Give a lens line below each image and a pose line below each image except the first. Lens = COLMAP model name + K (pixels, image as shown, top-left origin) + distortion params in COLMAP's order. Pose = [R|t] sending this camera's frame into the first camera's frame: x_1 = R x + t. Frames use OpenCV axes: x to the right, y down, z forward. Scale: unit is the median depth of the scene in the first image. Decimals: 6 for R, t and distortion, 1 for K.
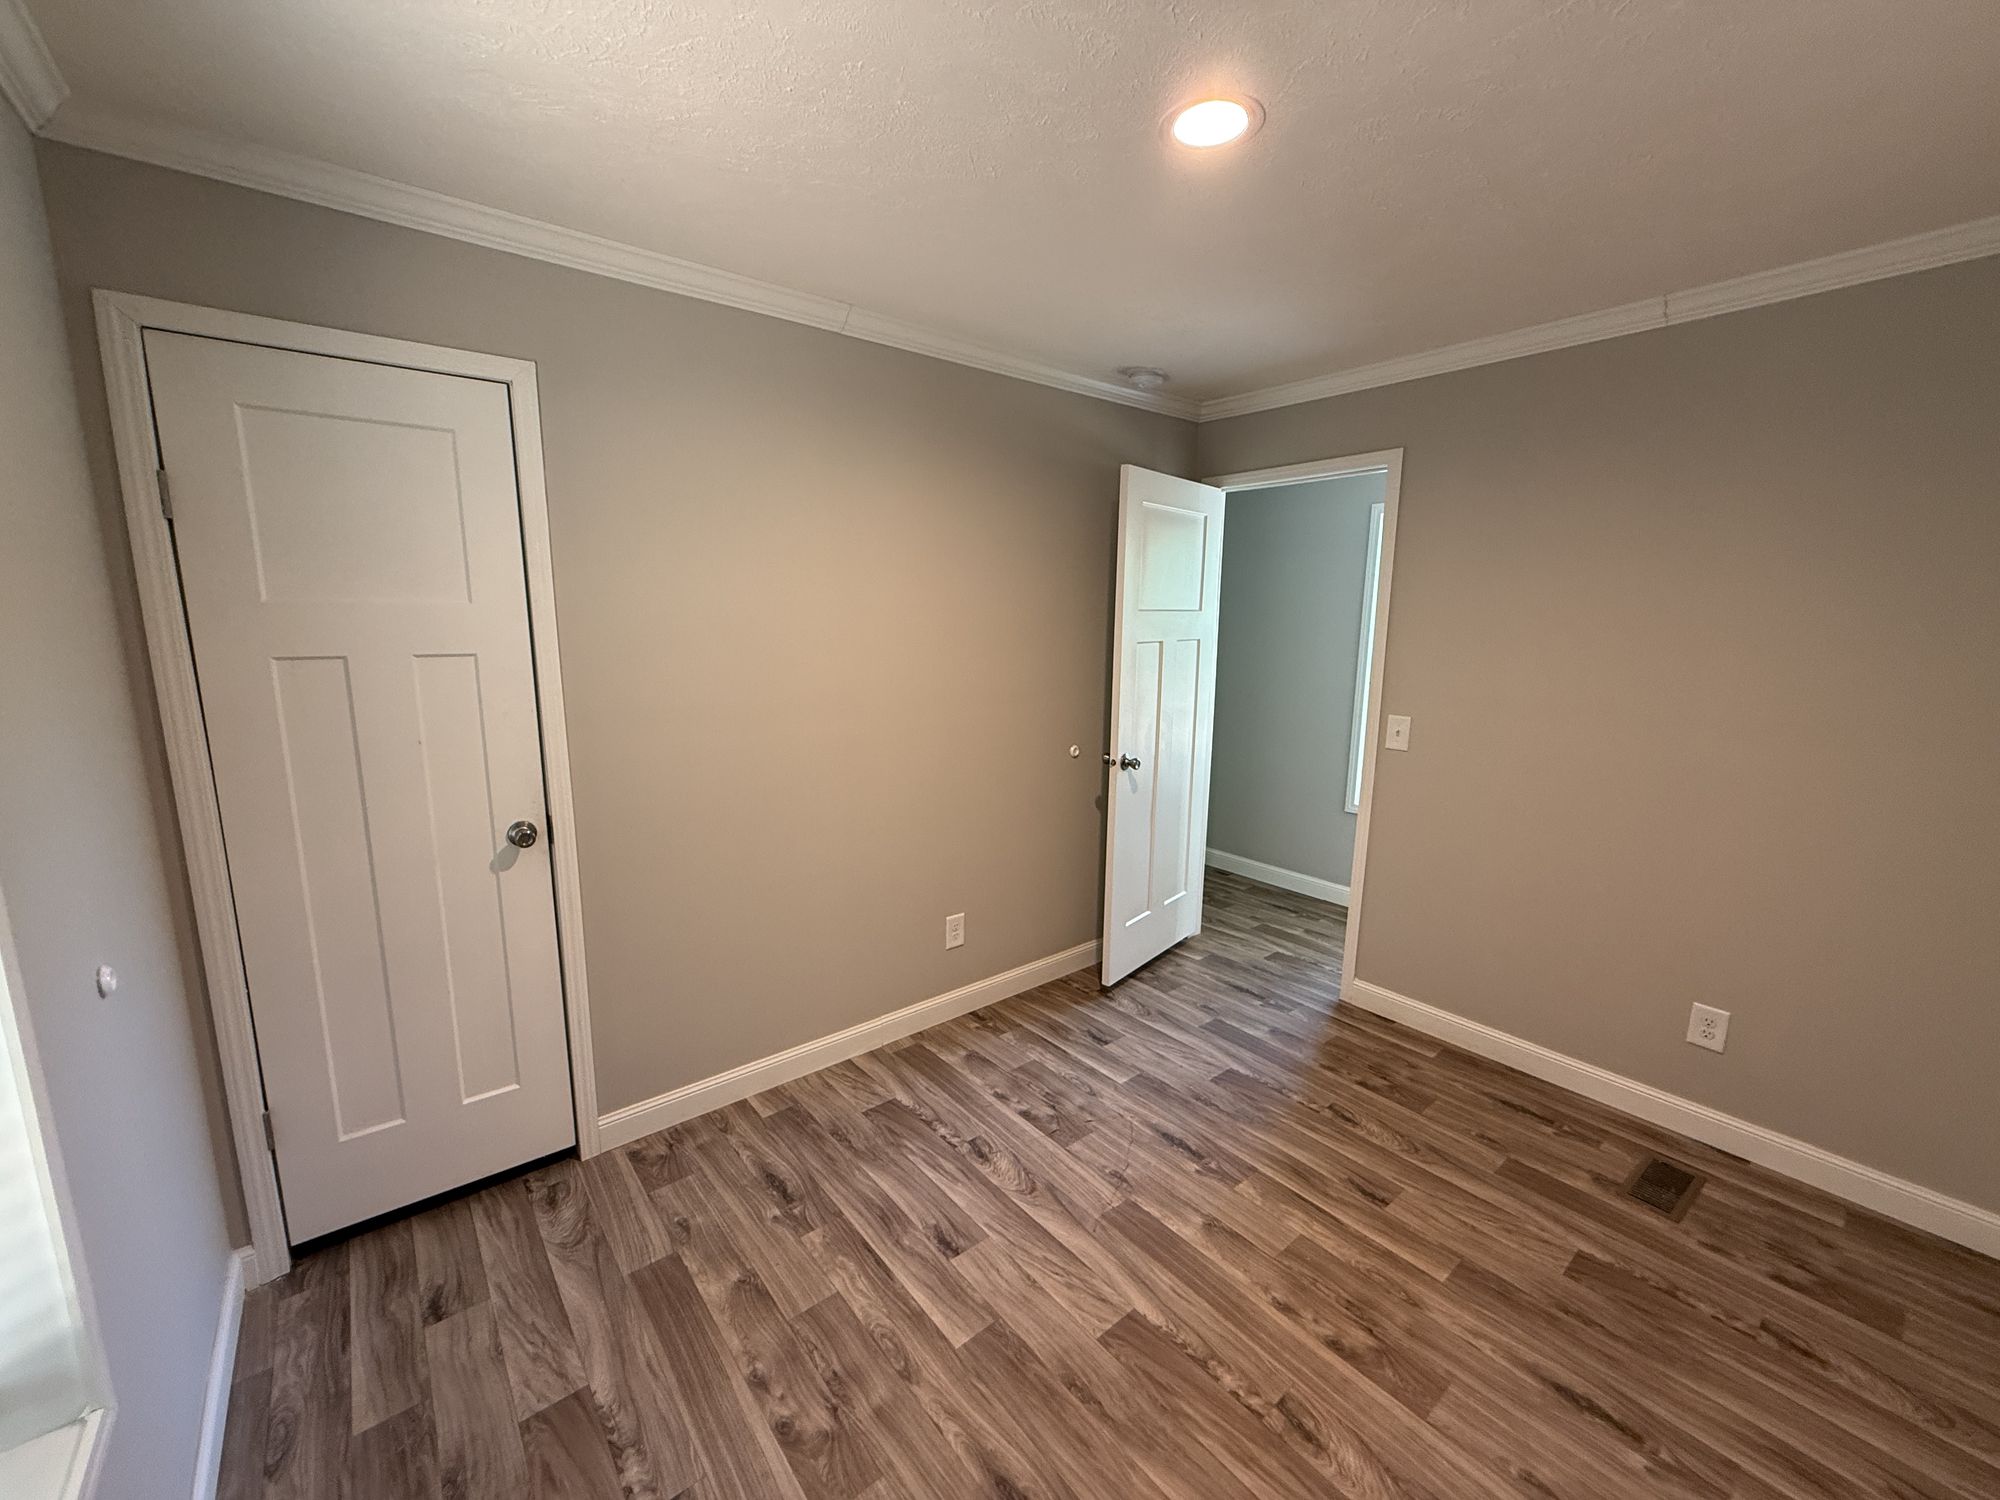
lens RADIAL K [[800.5, 0, 998.8], [0, 800.5, 747.4], [0, 0, 1]] dist [0.007671, -0.000786]
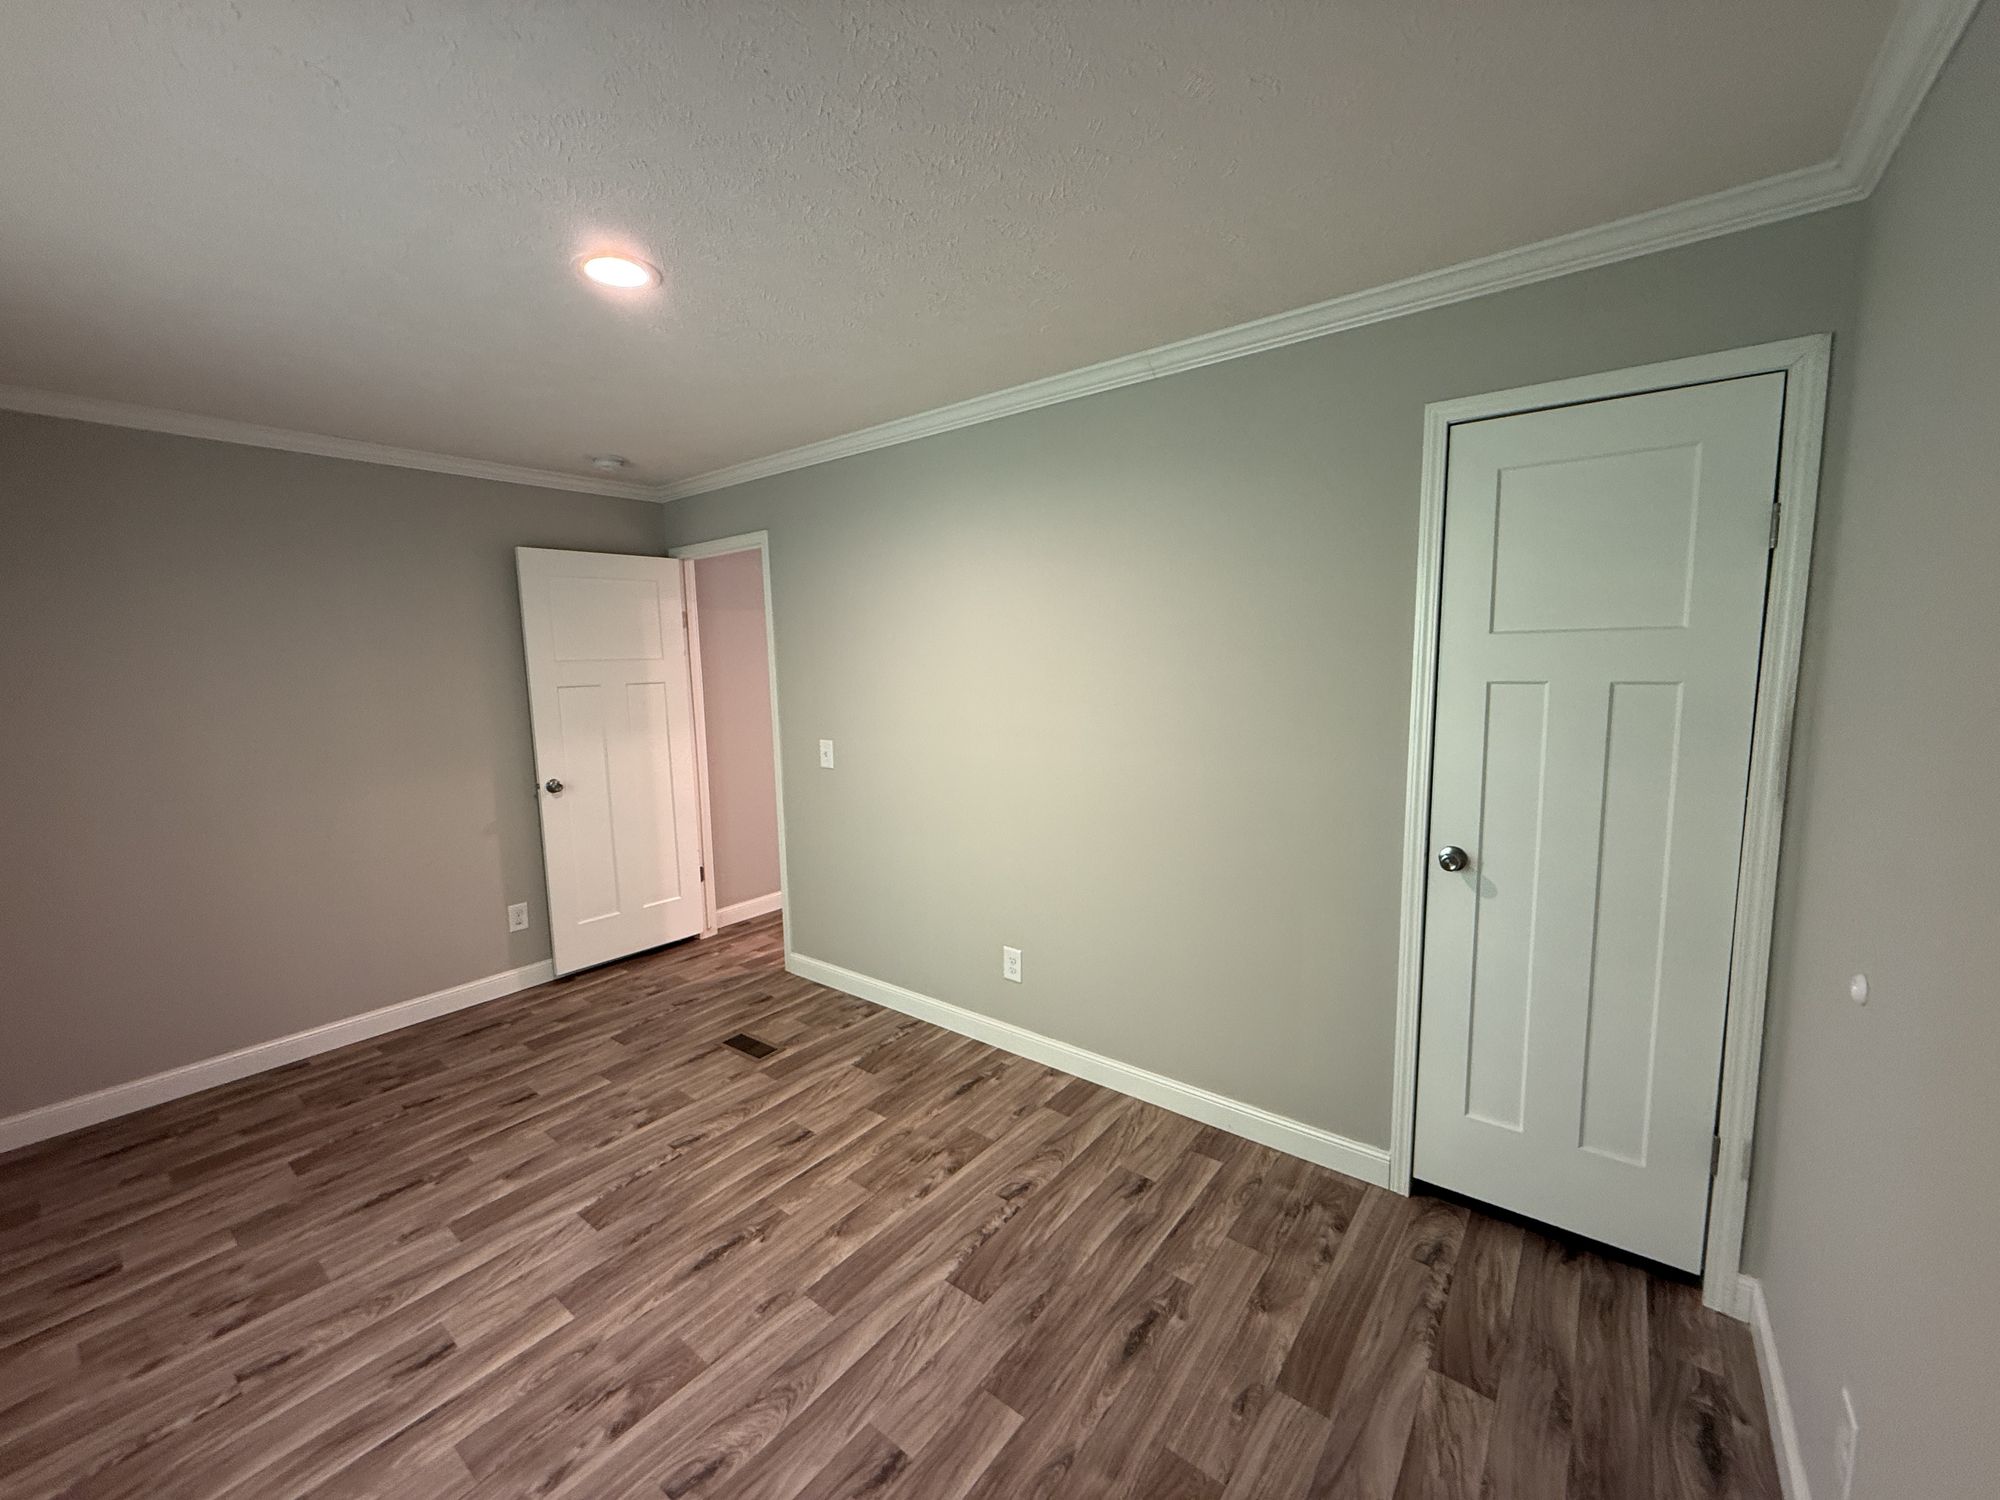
lens RADIAL K [[793.8, 0, 987.2], [0, 793.8, 746.8], [0, 0, 1]] dist [-0.024516, 0.010001]
pose [[-0.209789, -0.115954, 0.970847, -0.555182], [0.186465, 0.969974, 0.156142, -0.118640], [-0.959802, 0.213786, -0.181868, 0.673507]]
